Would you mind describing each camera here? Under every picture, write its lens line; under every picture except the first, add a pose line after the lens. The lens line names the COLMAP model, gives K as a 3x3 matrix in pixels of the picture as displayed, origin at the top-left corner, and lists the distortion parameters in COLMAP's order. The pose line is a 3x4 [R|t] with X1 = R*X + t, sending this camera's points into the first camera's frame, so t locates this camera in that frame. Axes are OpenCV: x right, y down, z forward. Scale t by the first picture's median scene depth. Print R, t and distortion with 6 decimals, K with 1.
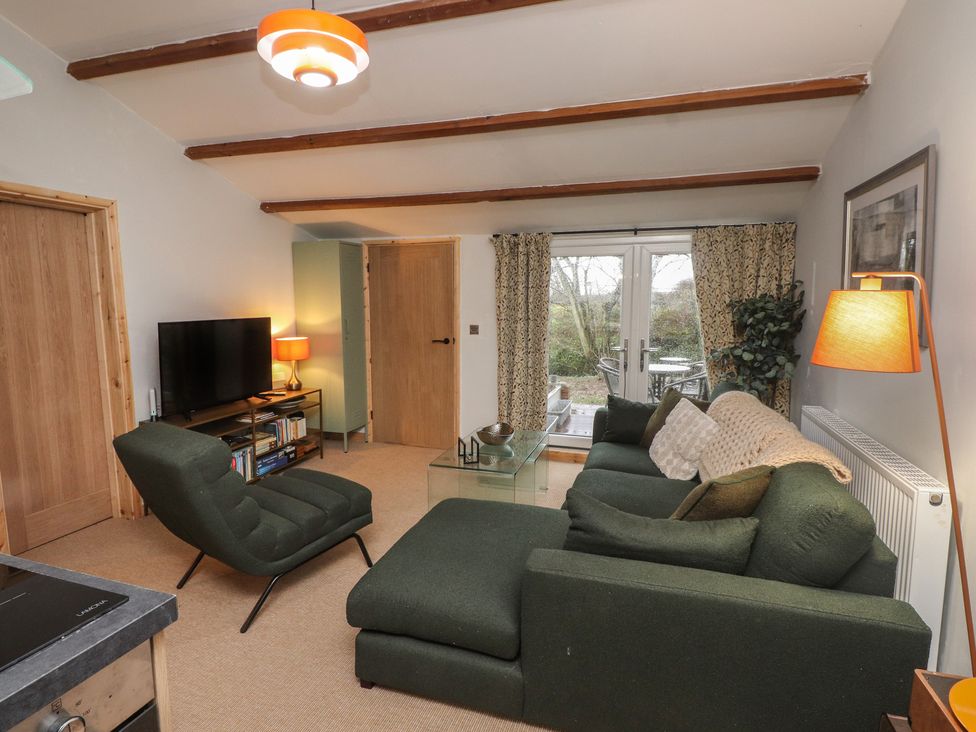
lens RADIAL K [[537.6, 0, 484.9], [0, 537.6, 361.4], [0, 0, 1]] dist [-0.004160, -0.001153]
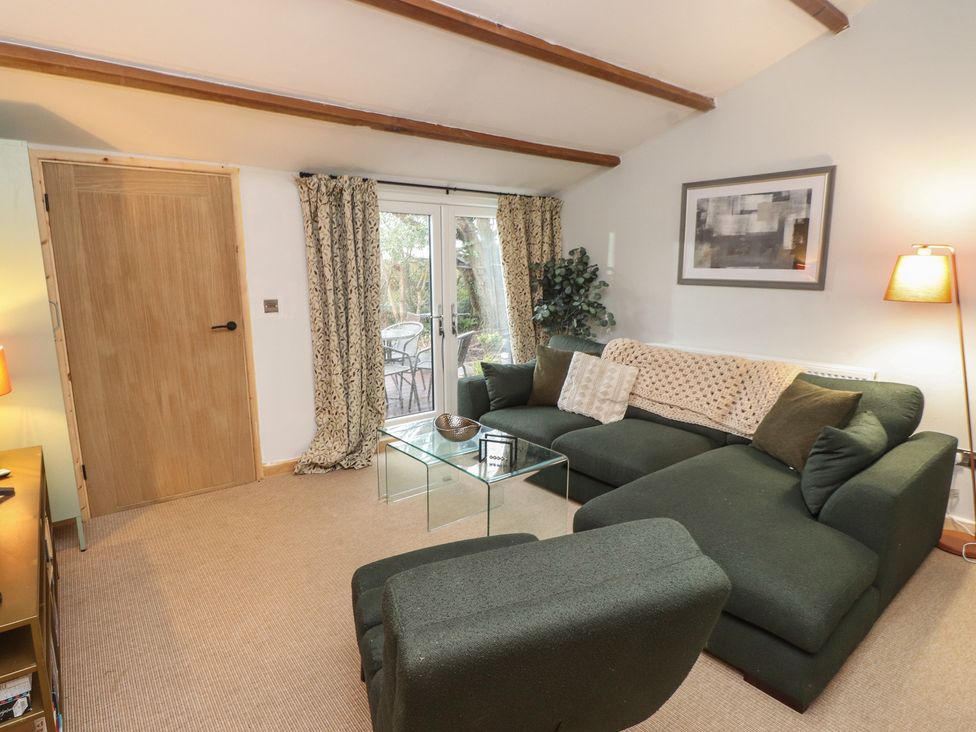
lens RADIAL K [[537.6, 0, 484.6], [0, 537.6, 364.3], [0, 0, 1]] dist [-0.004160, -0.001153]
pose [[0.554475, -0.152882, 0.818037, -0.487147], [0.097577, 0.988144, 0.118534, -0.042676], [-0.826460, 0.014098, 0.562819, 0.398454]]
